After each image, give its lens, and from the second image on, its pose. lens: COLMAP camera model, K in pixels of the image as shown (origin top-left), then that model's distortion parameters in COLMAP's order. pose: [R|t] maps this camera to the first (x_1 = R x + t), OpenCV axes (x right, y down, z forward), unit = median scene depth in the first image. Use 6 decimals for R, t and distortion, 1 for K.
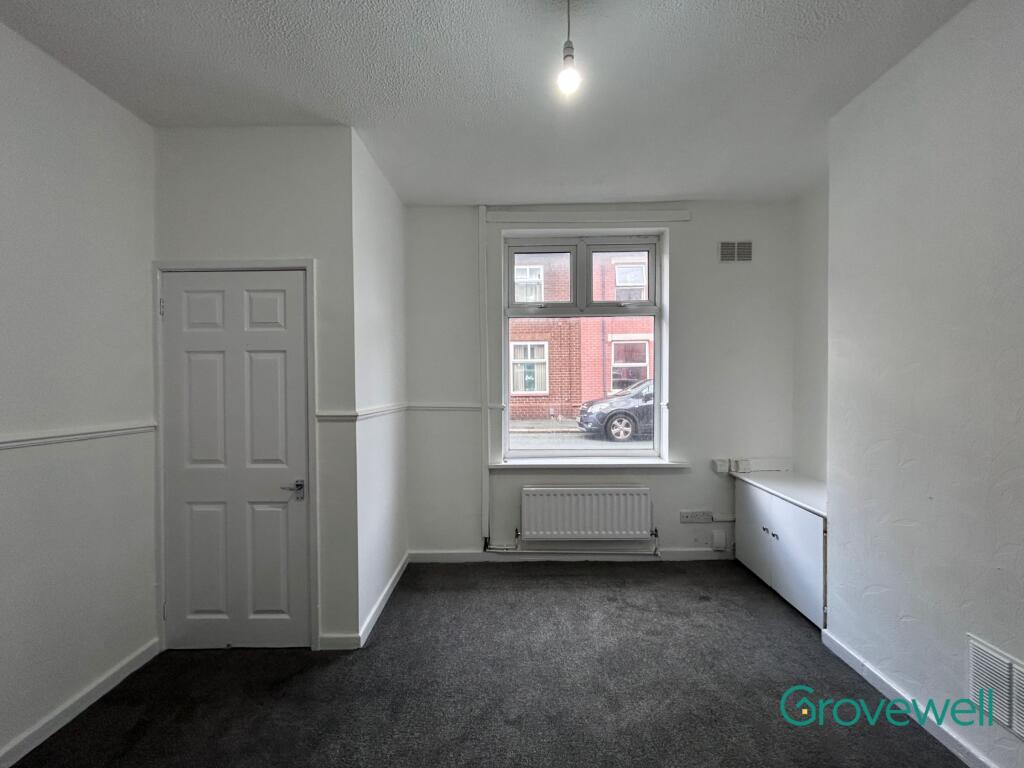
lens RADIAL K [[416.3, 0, 512.5], [0, 416.3, 382.3], [0, 0, 1]] dist [-0.002277, 0.001259]
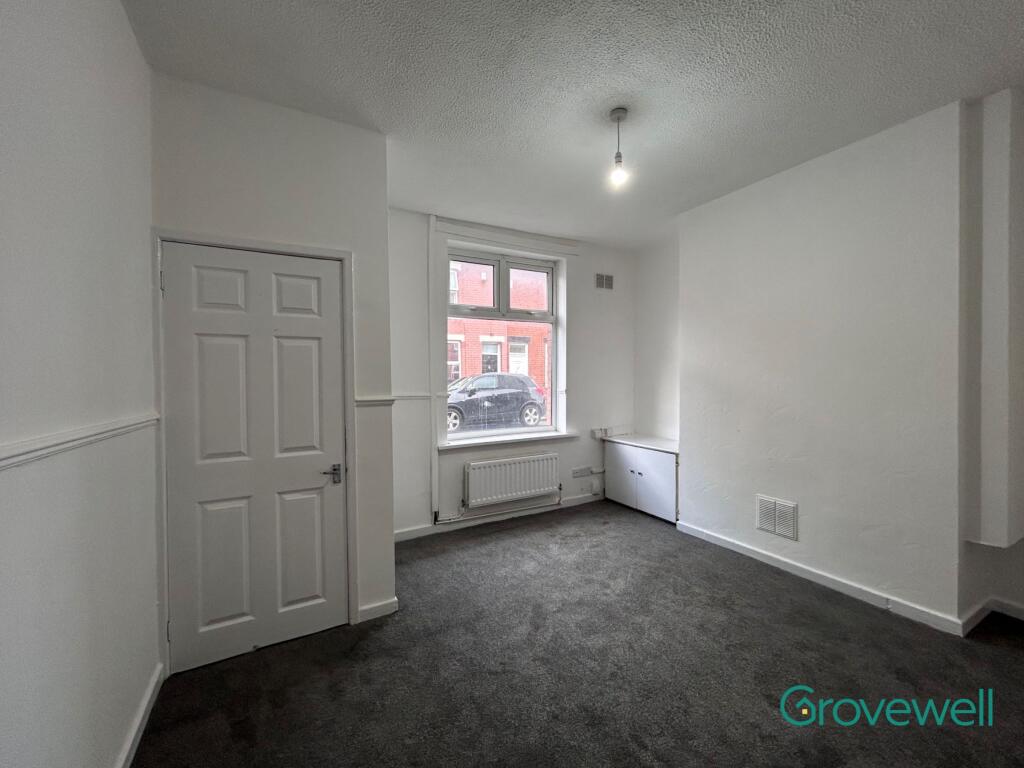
lens RADIAL K [[416.3, 0, 513.7], [0, 416.3, 381.5], [0, 0, 1]] dist [-0.002277, 0.001259]
pose [[0.867698, -0.006331, 0.497051, -0.550539], [0.005759, 0.999980, 0.002684, 0.025681], [-0.497058, 0.000533, 0.867717, -0.097078]]
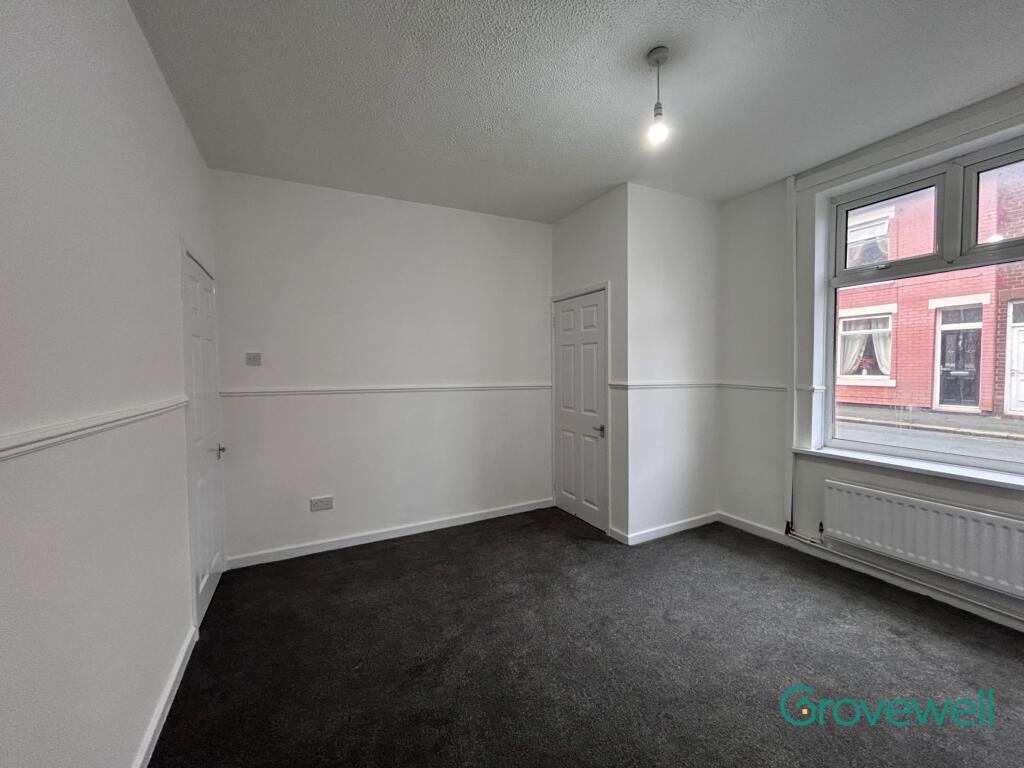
lens RADIAL K [[416.3, 0, 510.3], [0, 416.3, 383.1], [0, 0, 1]] dist [-0.002277, 0.001259]
pose [[0.462112, 0.043314, -0.885763, 0.611032], [0.002411, 0.998741, 0.050097, -0.001739], [0.886818, -0.025286, 0.461426, -0.023760]]
